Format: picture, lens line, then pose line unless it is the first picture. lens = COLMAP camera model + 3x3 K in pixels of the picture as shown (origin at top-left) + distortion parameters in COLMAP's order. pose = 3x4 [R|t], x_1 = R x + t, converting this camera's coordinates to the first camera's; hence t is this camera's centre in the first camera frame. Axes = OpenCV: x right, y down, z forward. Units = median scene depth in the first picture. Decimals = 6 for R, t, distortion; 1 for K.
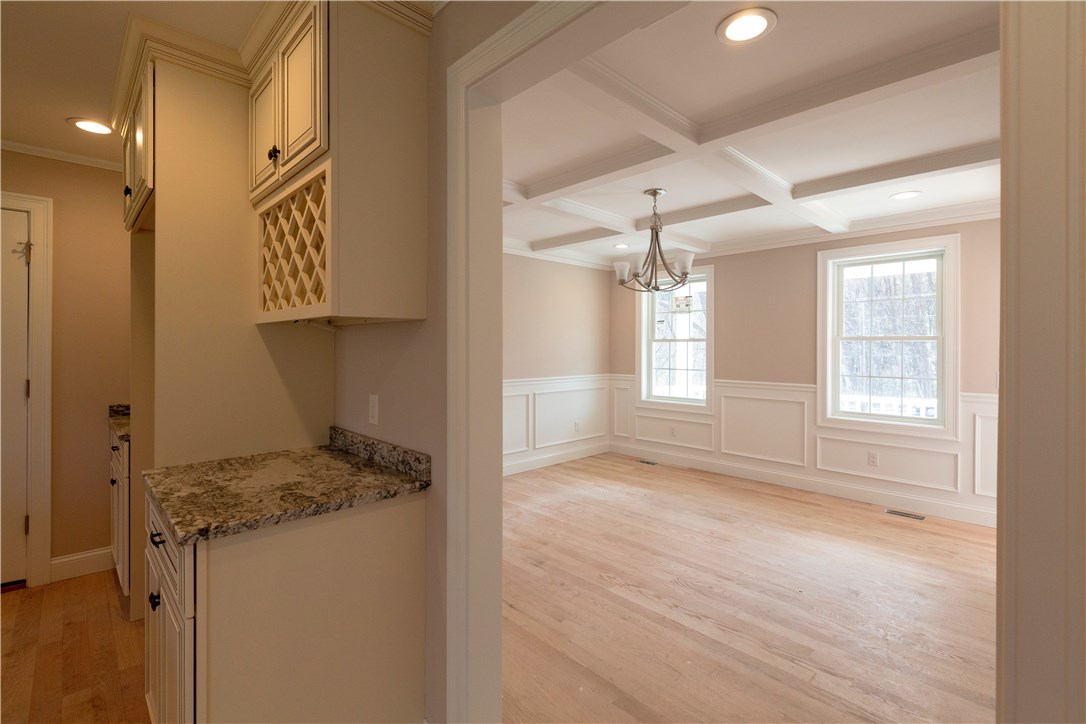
lens RADIAL K [[489.2, 0, 542.8], [0, 489.2, 345.8], [0, 0, 1]] dist [0.001139, -0.000065]
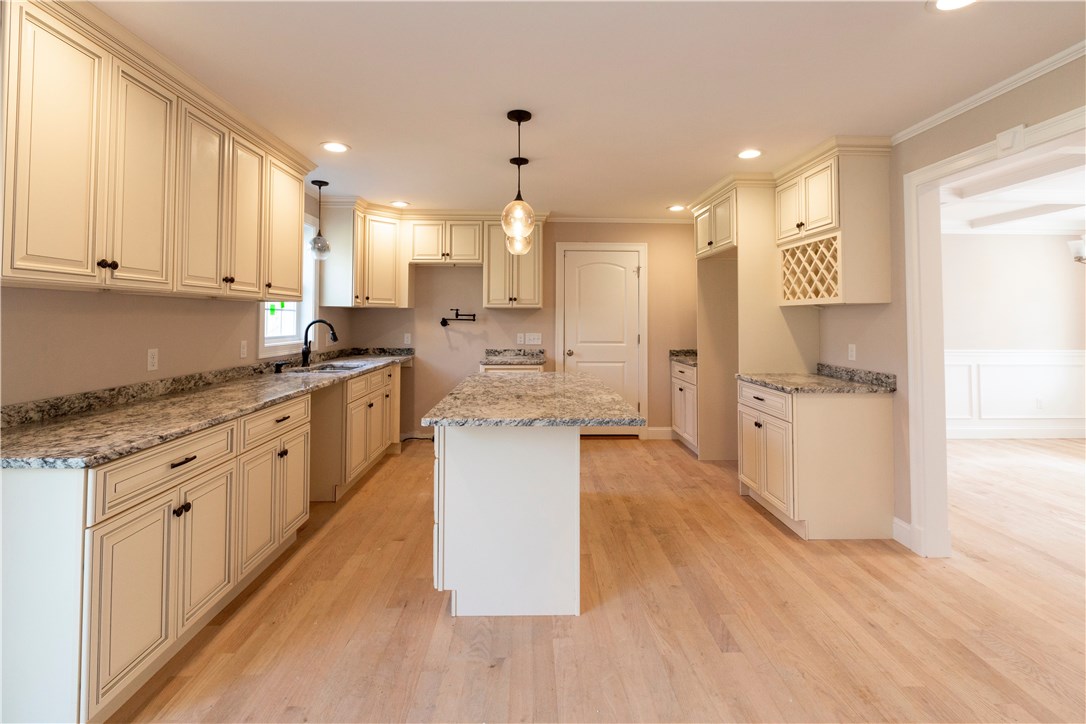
lens RADIAL K [[500.3, 0, 540.3], [0, 500.3, 303.4], [0, 0, 1]] dist [0.001869, -0.000068]
pose [[0.734179, -0.021260, -0.678623, 0.033932], [-0.000077, 0.999507, -0.031396, 0.003737], [0.678956, 0.023102, 0.733816, -0.568200]]
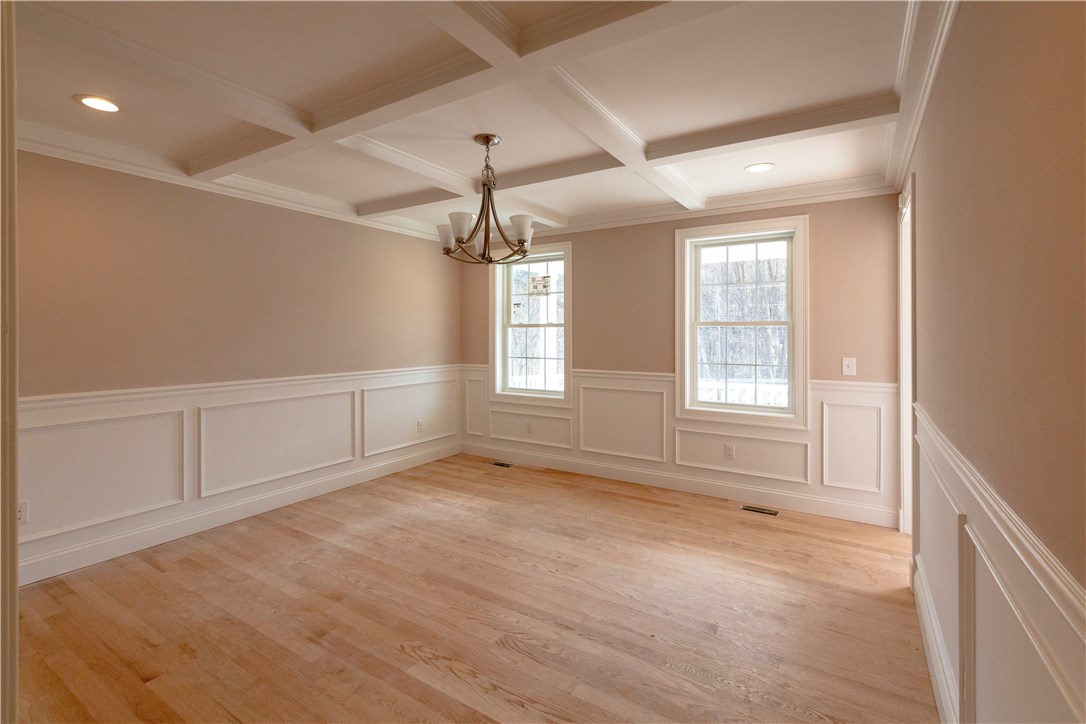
lens RADIAL K [[495.7, 0, 538.6], [0, 495.7, 328.0], [0, 0, 1]] dist [-0.000498, 0.000318]
pose [[0.973277, 0.000587, 0.229633, 0.111732], [0.001228, 0.999969, -0.007763, 0.000556], [-0.229631, 0.007838, 0.973246, 0.175351]]
